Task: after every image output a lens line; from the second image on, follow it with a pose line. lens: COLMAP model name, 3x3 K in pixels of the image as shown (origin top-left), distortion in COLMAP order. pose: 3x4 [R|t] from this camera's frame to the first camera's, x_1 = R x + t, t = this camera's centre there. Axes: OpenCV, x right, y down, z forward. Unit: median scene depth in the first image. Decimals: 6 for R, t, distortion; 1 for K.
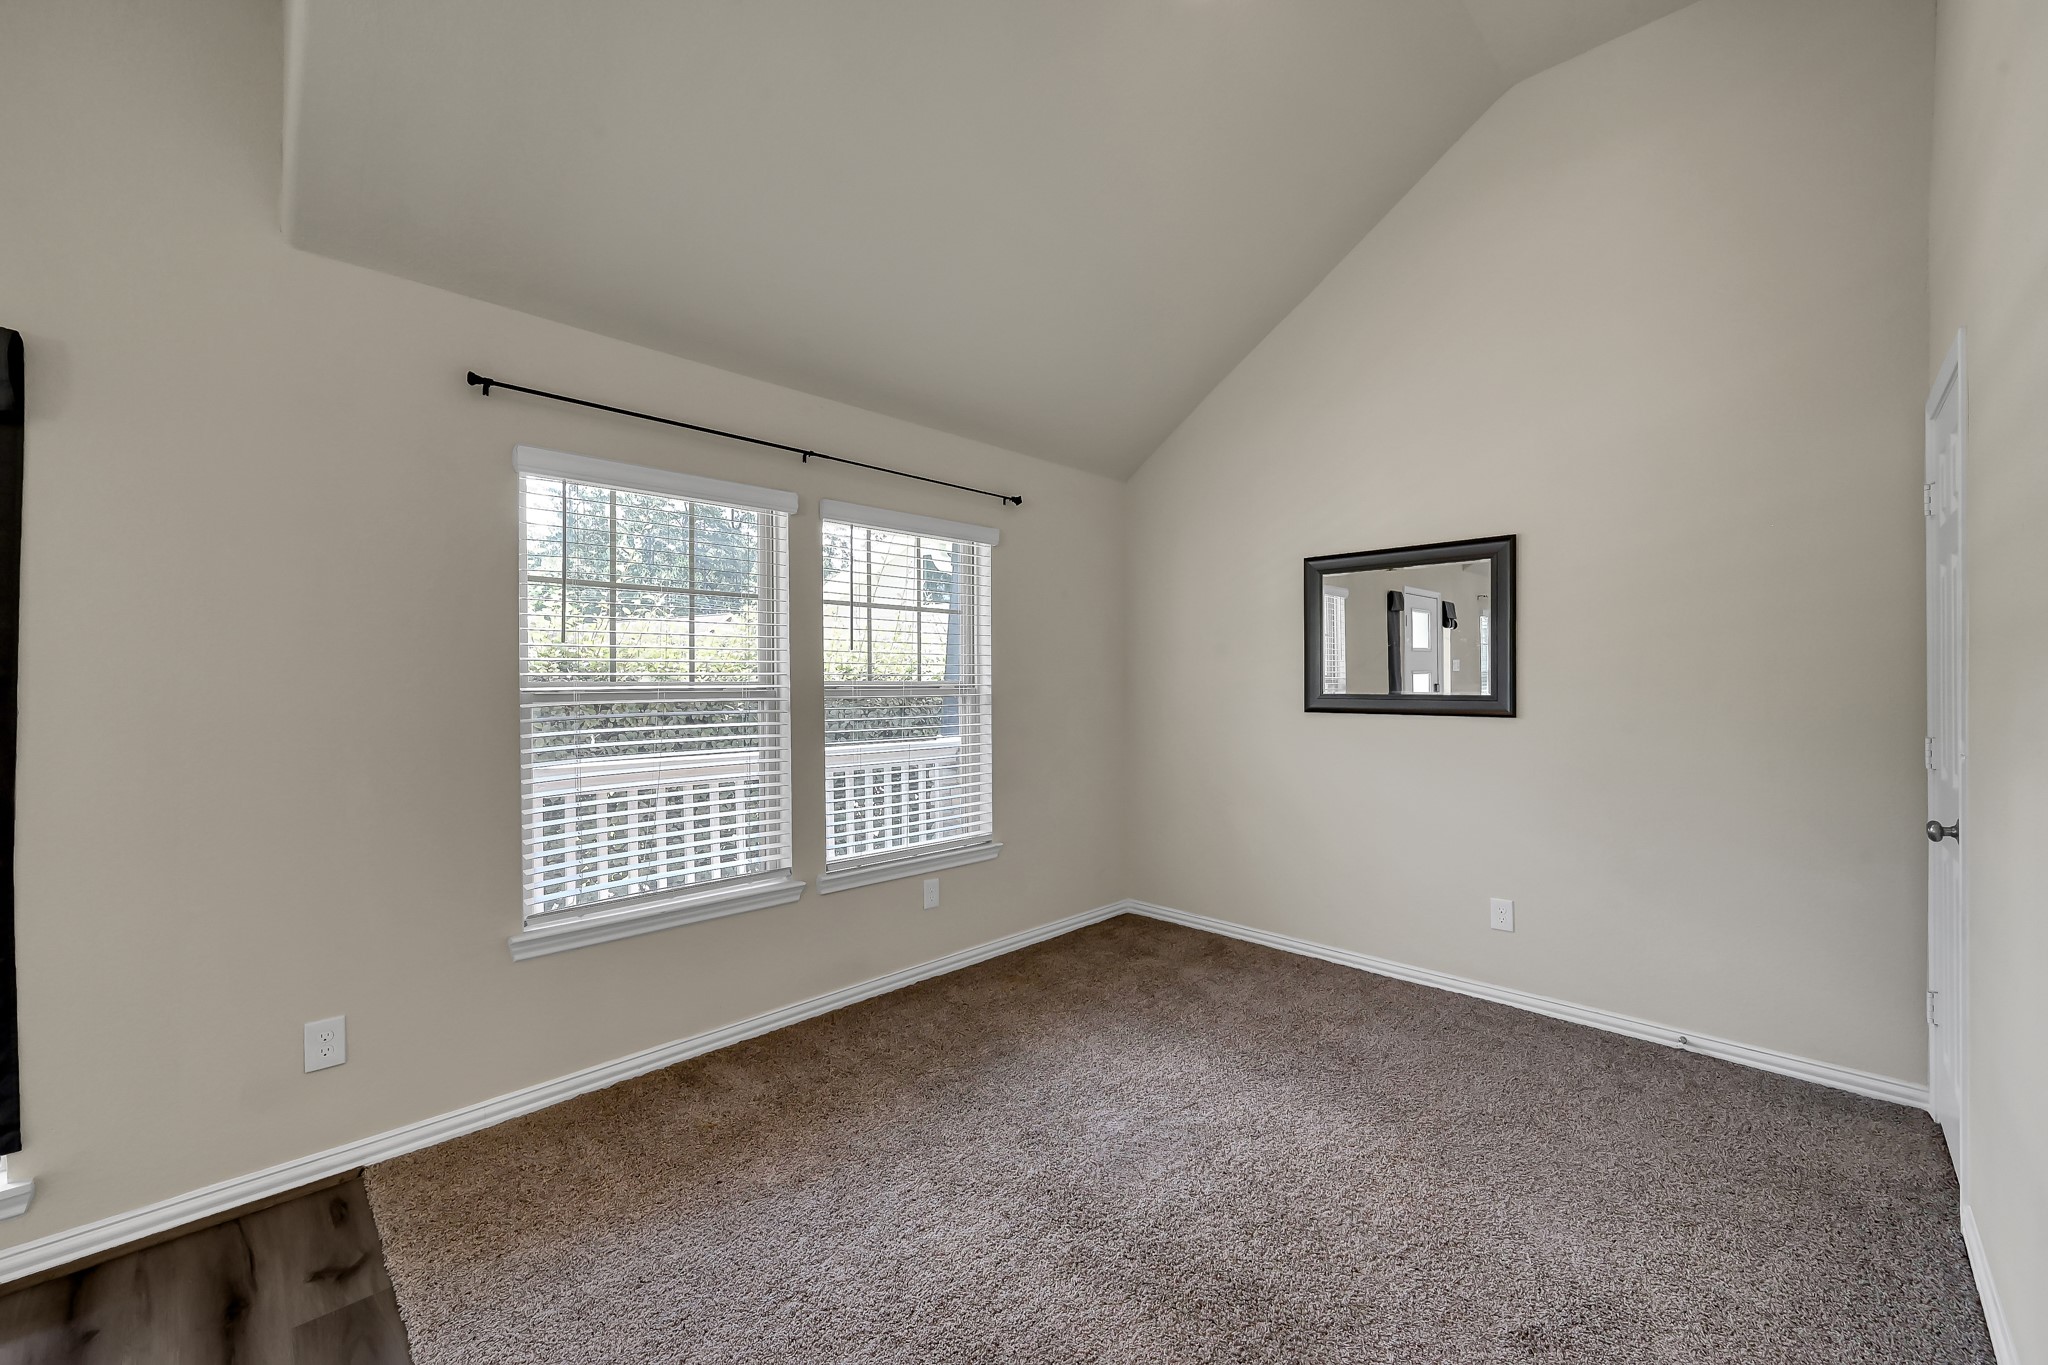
lens RADIAL K [[806.6, 0, 1024.2], [0, 806.6, 684.3], [0, 0, 1]] dist [-0.002036, 0.000995]
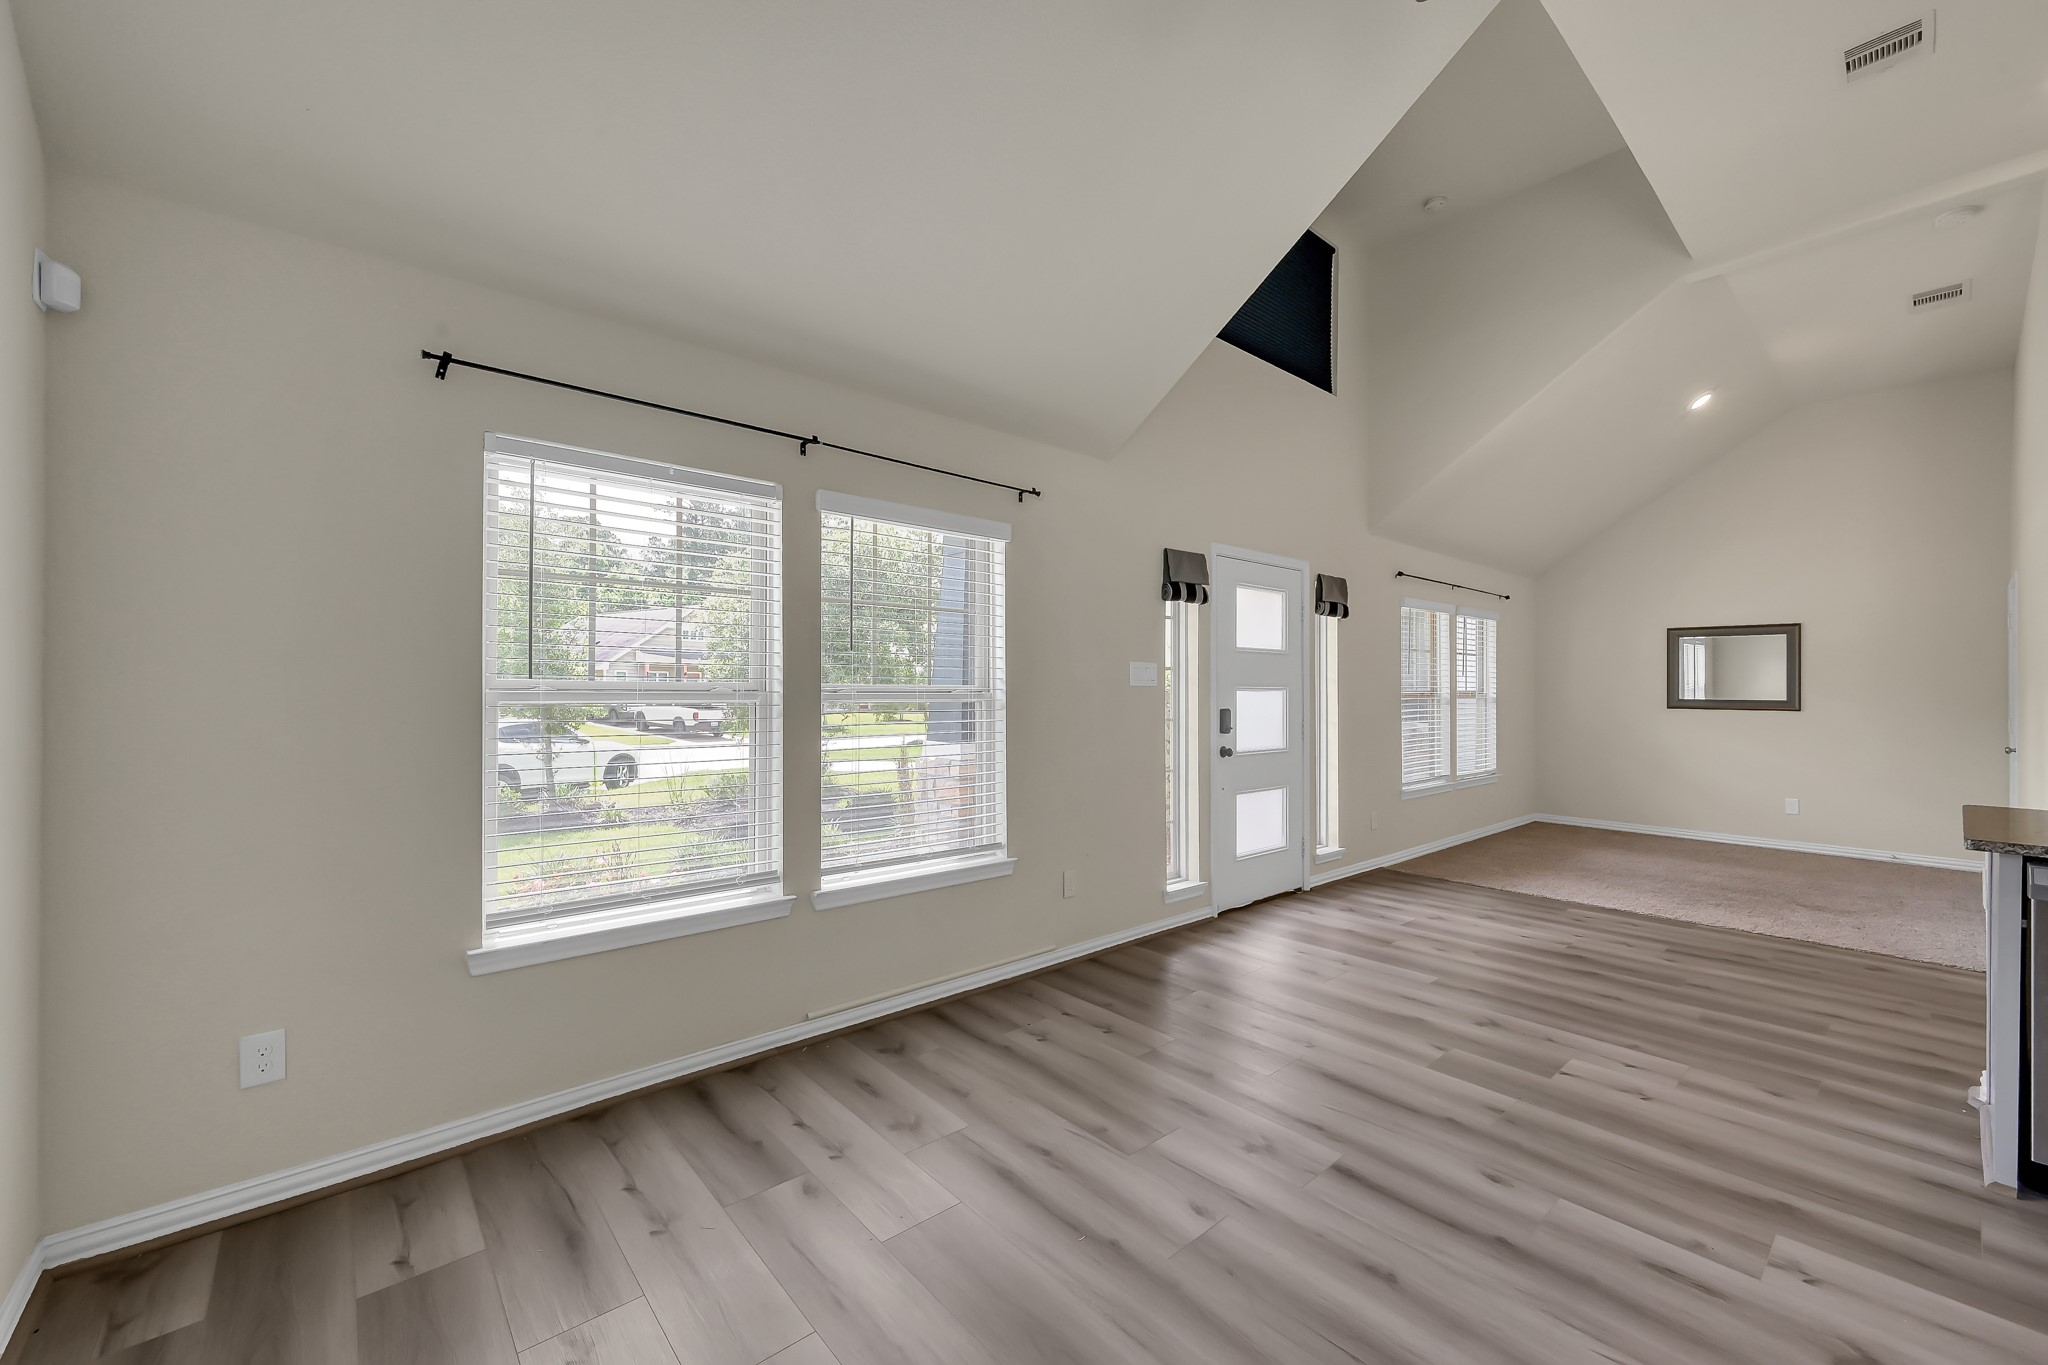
lens RADIAL K [[806.6, 0, 1035.6], [0, 806.6, 678.1], [0, 0, 1]] dist [-0.002036, 0.000995]
pose [[0.997568, 0.010018, -0.068974, -1.194525], [-0.010815, 0.999879, -0.011196, 0.000964], [0.068854, 0.011915, 0.997556, -1.186879]]
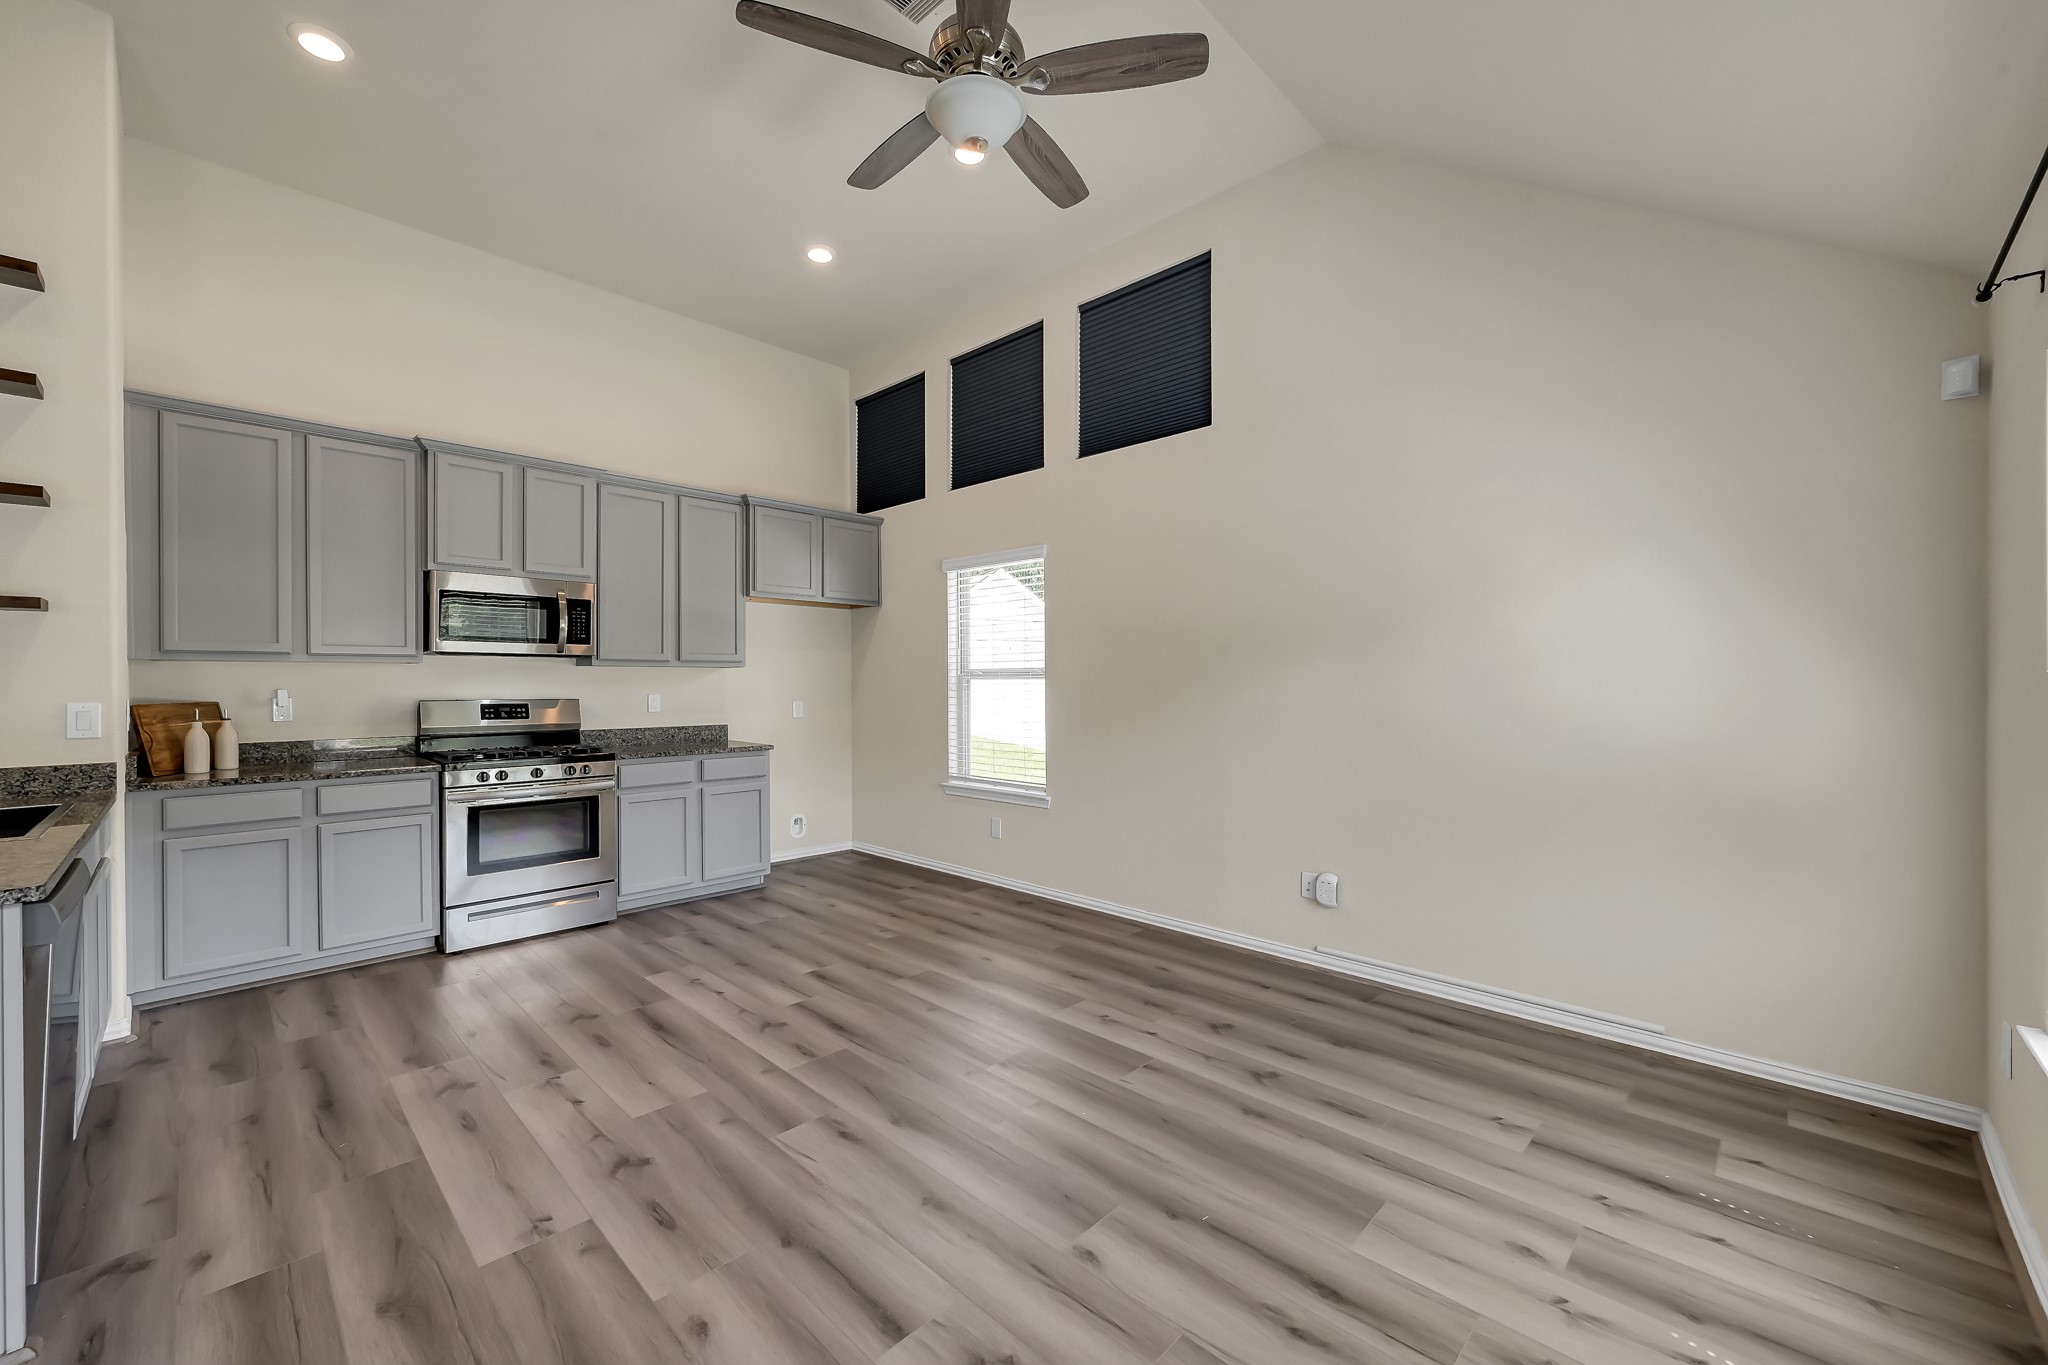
lens RADIAL K [[806.6, 0, 1032.6], [0, 806.6, 684.2], [0, 0, 1]] dist [-0.002036, 0.000995]
pose [[-0.999910, 0.007511, -0.011161, -1.066667], [0.007489, 0.999970, 0.001991, 0.000050], [0.011176, 0.001907, -0.999936, -0.013726]]
